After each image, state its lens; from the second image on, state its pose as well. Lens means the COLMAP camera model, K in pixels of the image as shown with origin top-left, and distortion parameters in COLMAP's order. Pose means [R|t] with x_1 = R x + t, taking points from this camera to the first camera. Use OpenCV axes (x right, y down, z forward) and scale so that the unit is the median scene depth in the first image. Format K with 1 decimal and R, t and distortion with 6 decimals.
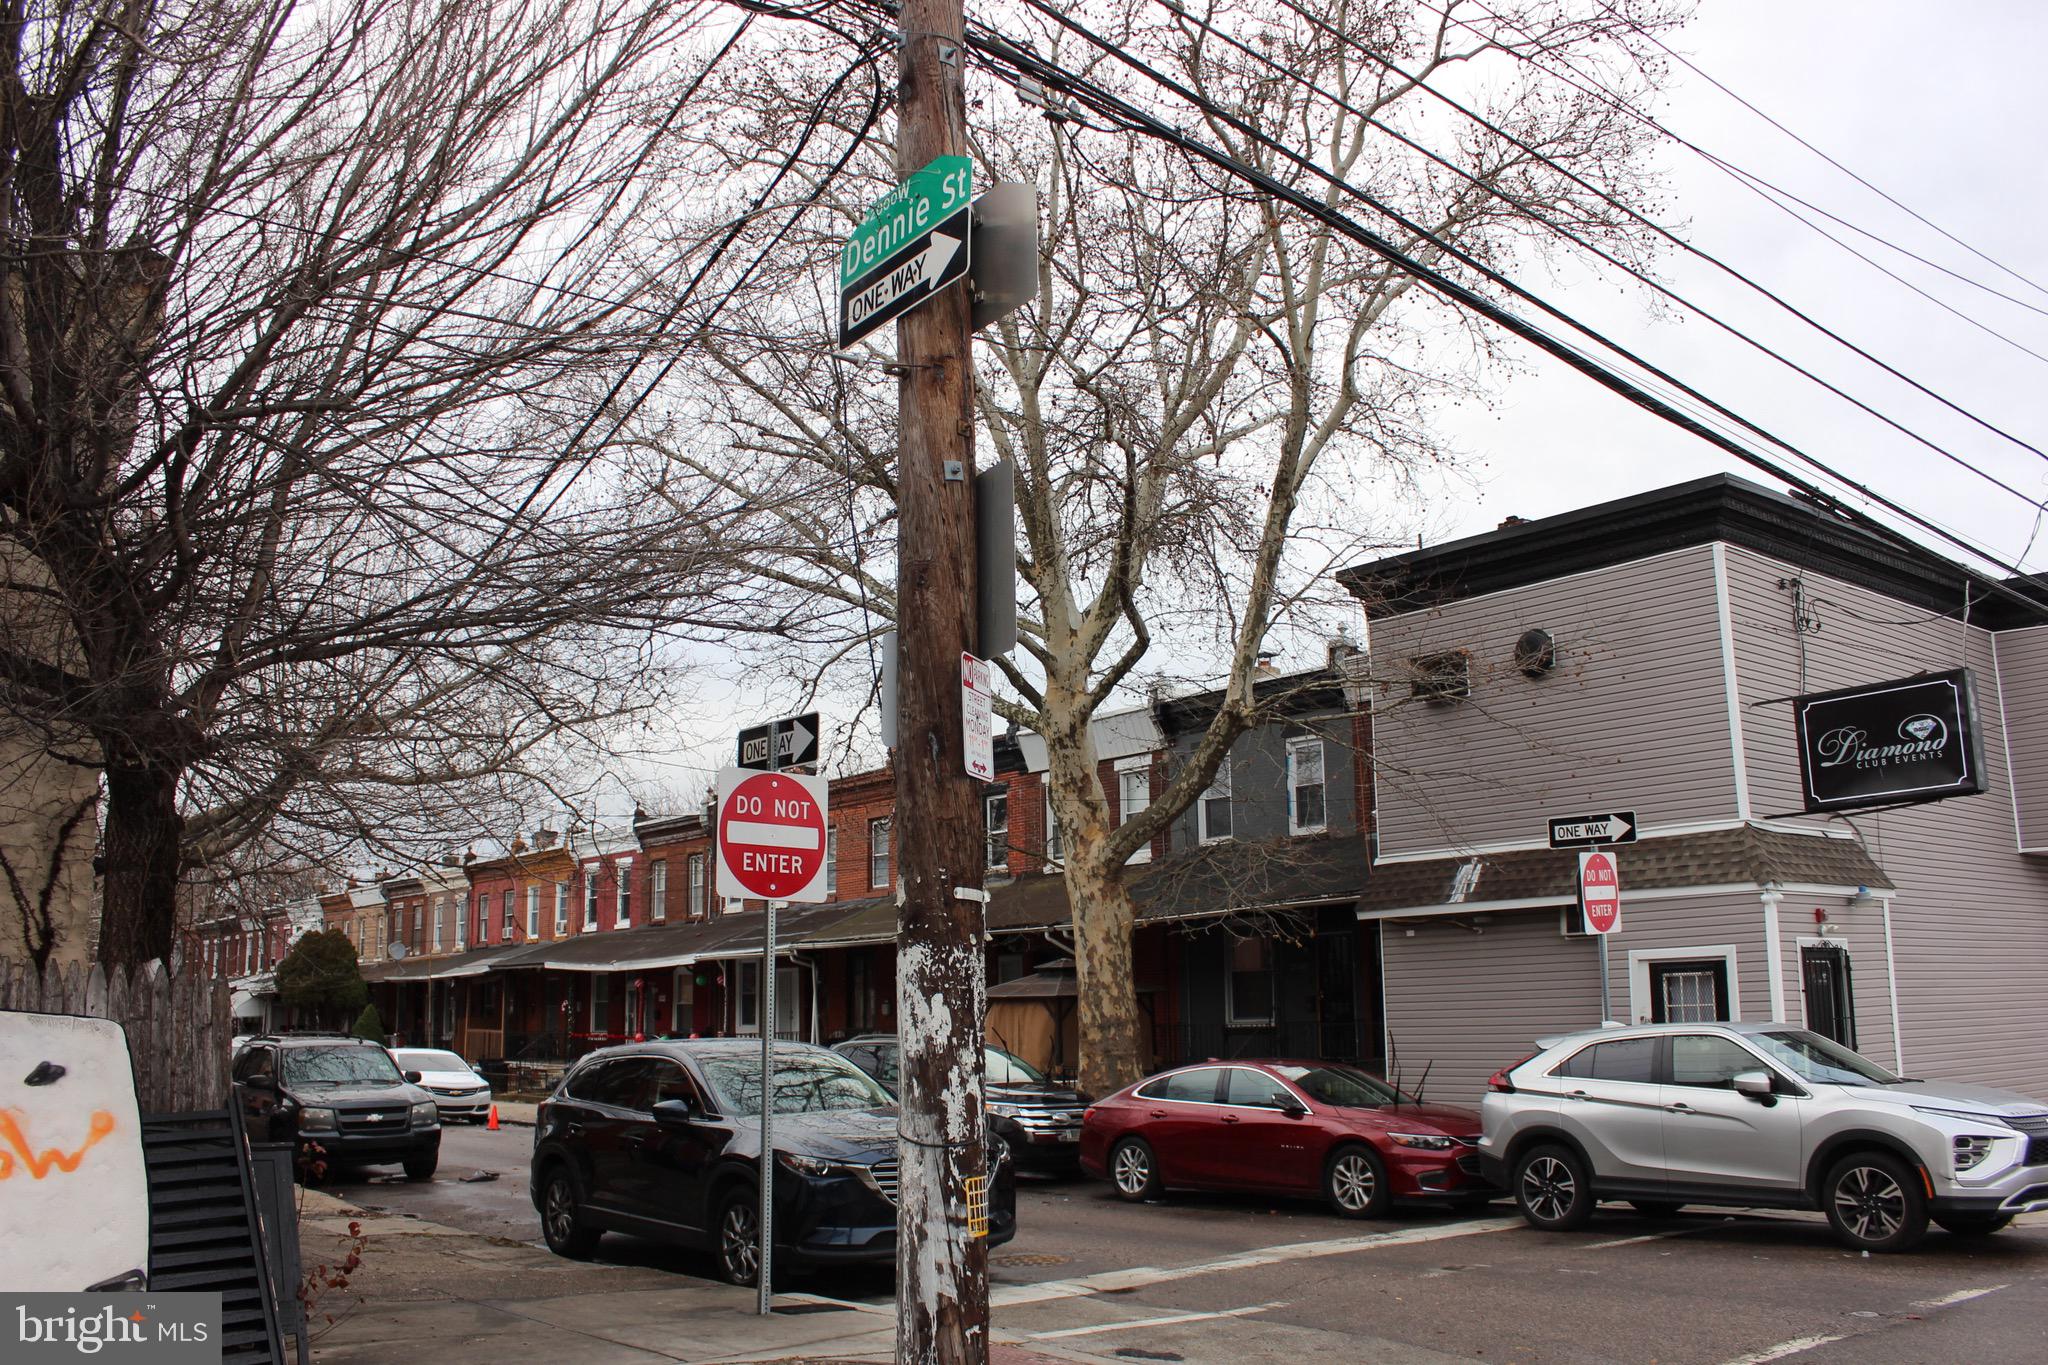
lens RADIAL K [[1734.4, 0, 1017.2], [0, 1734.4, 676.3], [0, 0, 1]] dist [-0.158357, 0.144767]
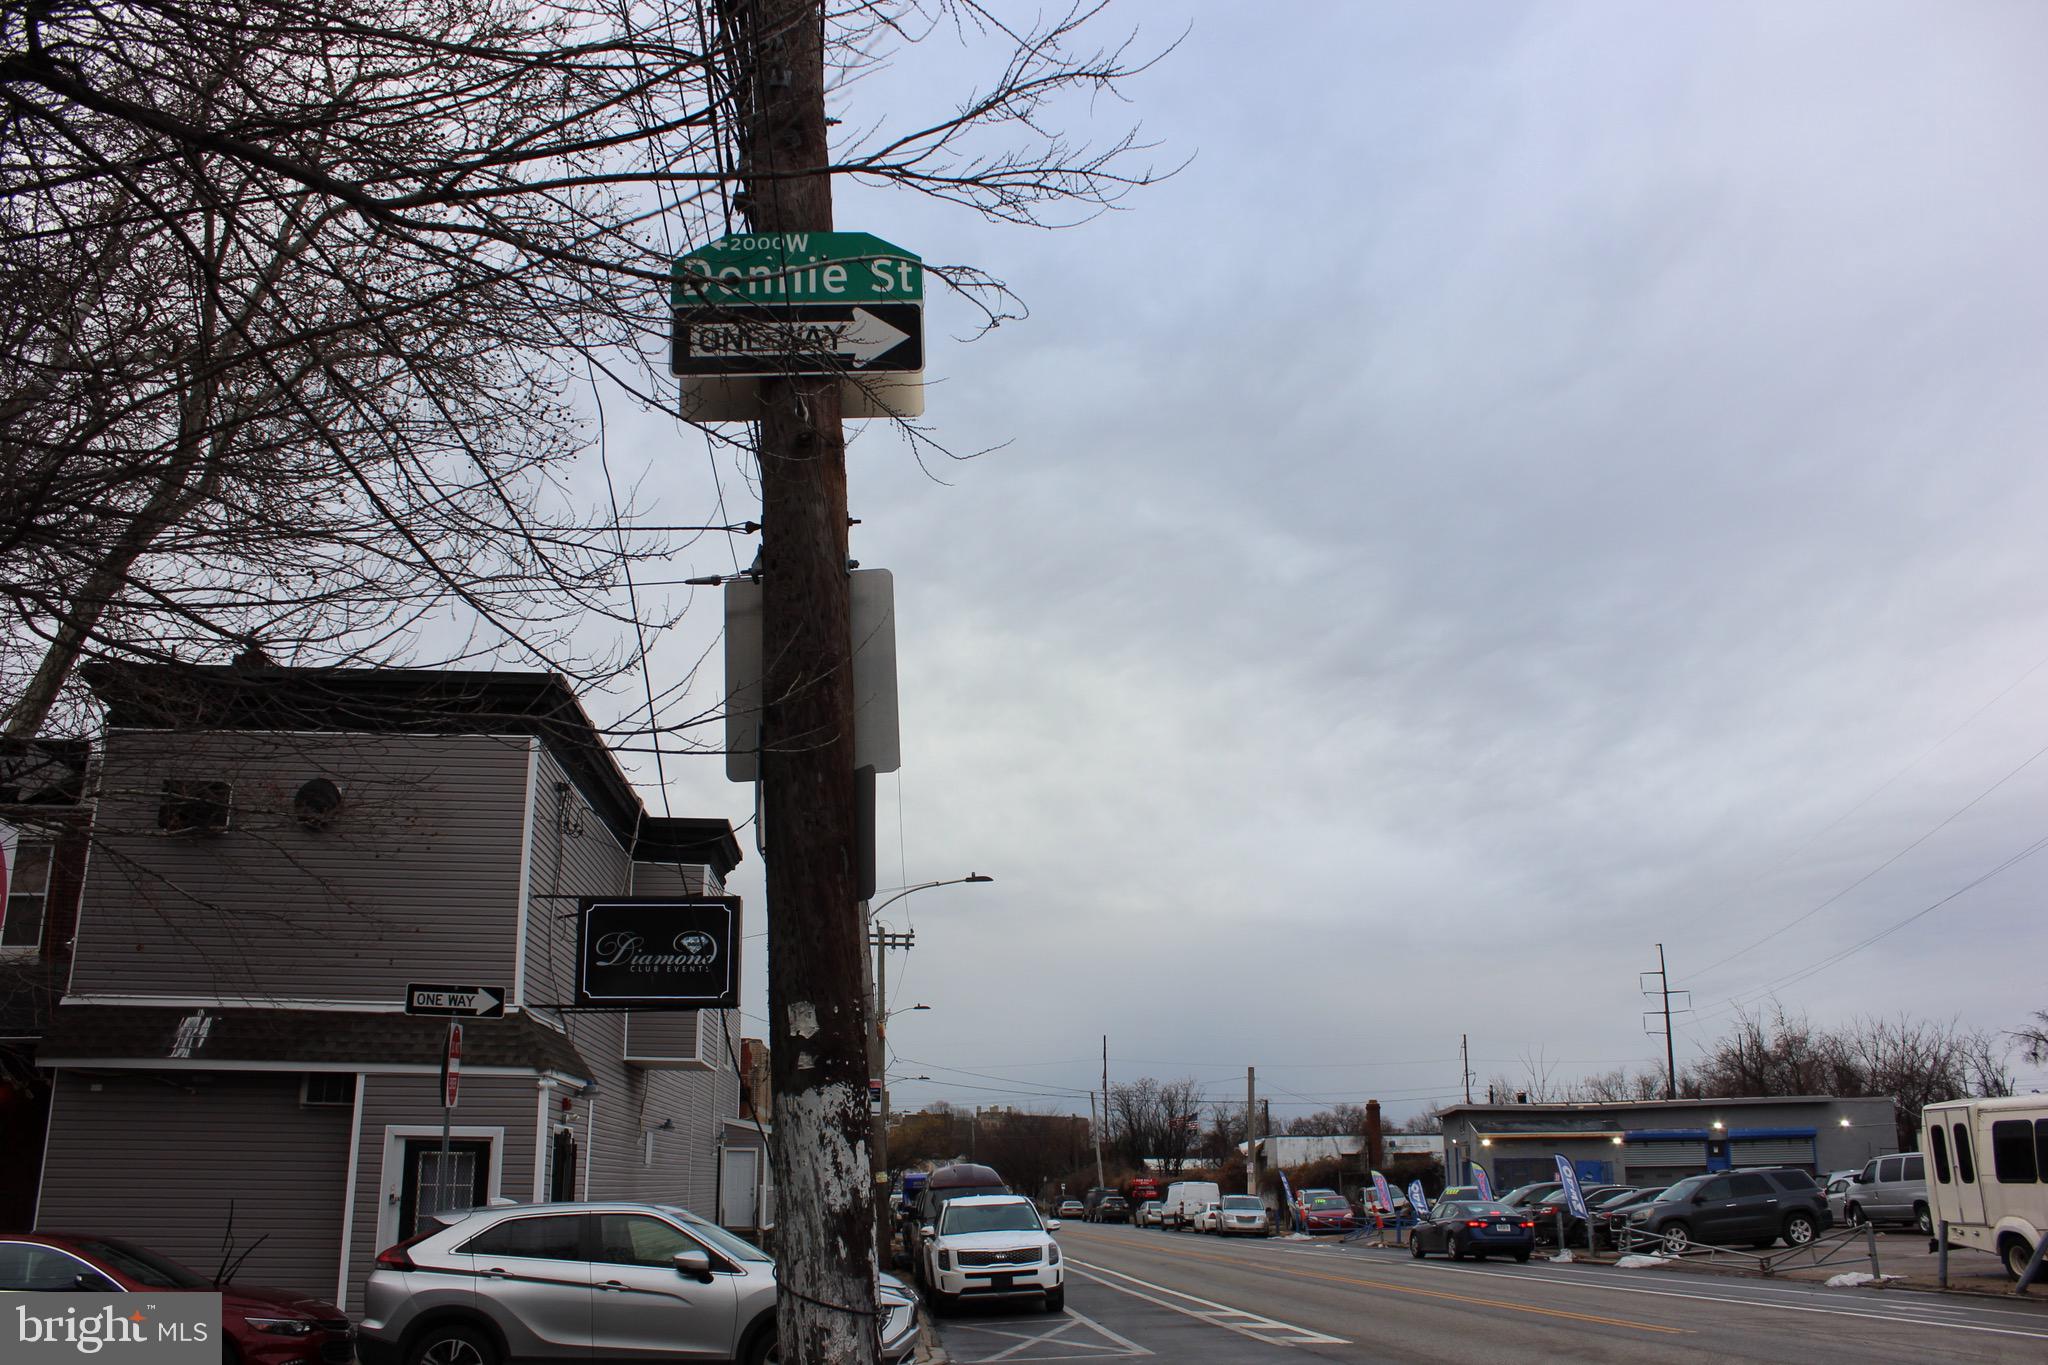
lens RADIAL K [[1734.4, 0, 1017.2], [0, 1734.4, 679.5], [0, 0, 1]] dist [-0.158357, 0.144767]
pose [[0.565028, 0.244964, 0.787868, -0.296692], [-0.160191, 0.969308, -0.186495, 0.041482], [-0.809372, -0.020834, 0.586927, 0.165129]]
